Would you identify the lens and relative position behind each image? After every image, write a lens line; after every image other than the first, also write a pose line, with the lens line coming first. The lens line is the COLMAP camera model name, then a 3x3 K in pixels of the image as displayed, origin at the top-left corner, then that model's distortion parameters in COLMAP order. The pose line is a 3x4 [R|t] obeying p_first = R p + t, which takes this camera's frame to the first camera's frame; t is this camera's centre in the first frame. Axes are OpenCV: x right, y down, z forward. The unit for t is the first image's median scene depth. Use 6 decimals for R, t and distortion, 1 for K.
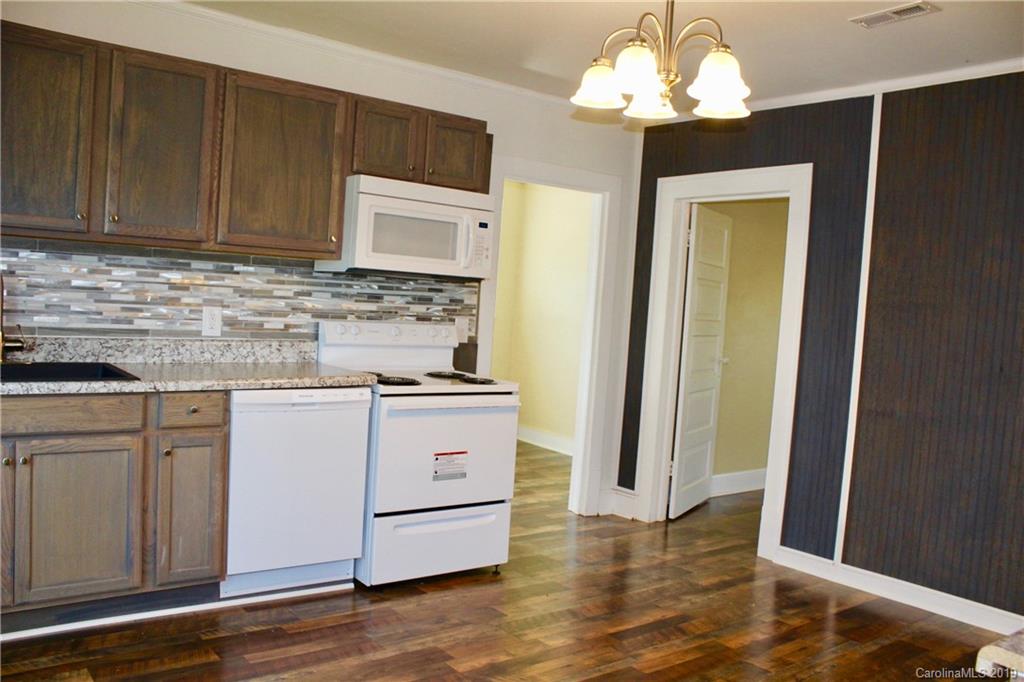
lens RADIAL K [[850.1, 0, 510.0], [0, 850.1, 343.9], [0, 0, 1]] dist [-0.166851, 0.141397]
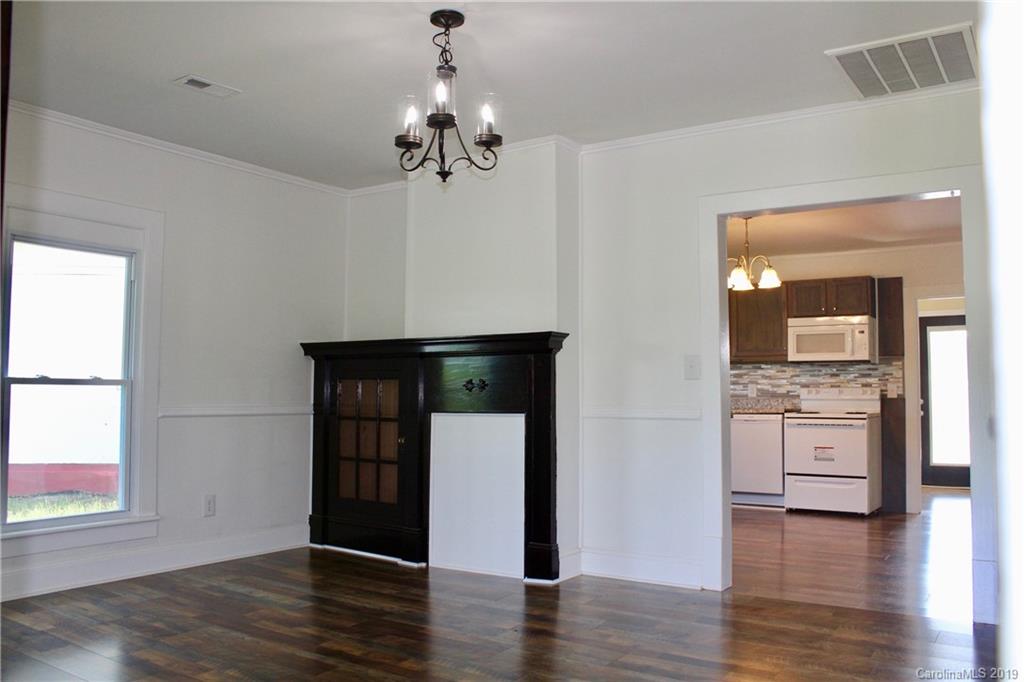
lens RADIAL K [[850.1, 0, 510.0], [0, 850.1, 343.9], [0, 0, 1]] dist [-0.166851, 0.141397]
pose [[0.305760, -0.119634, -0.944563, 1.665255], [-0.039563, 0.989621, -0.138147, 0.194819], [0.951286, 0.079610, 0.297853, -0.333144]]
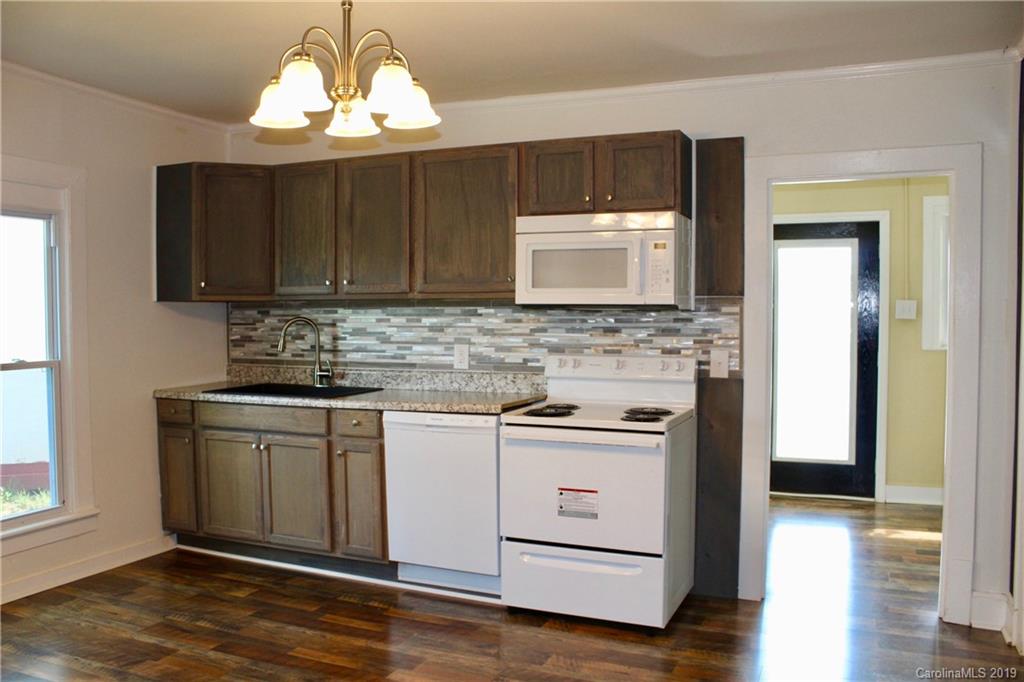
lens RADIAL K [[850.1, 0, 510.0], [0, 850.1, 343.9], [0, 0, 1]] dist [-0.166851, 0.141397]
pose [[0.480548, -0.030265, -0.876446, 0.767120], [-0.017752, 0.998864, -0.044226, 0.007696], [0.876789, 0.036811, 0.479465, 0.487683]]
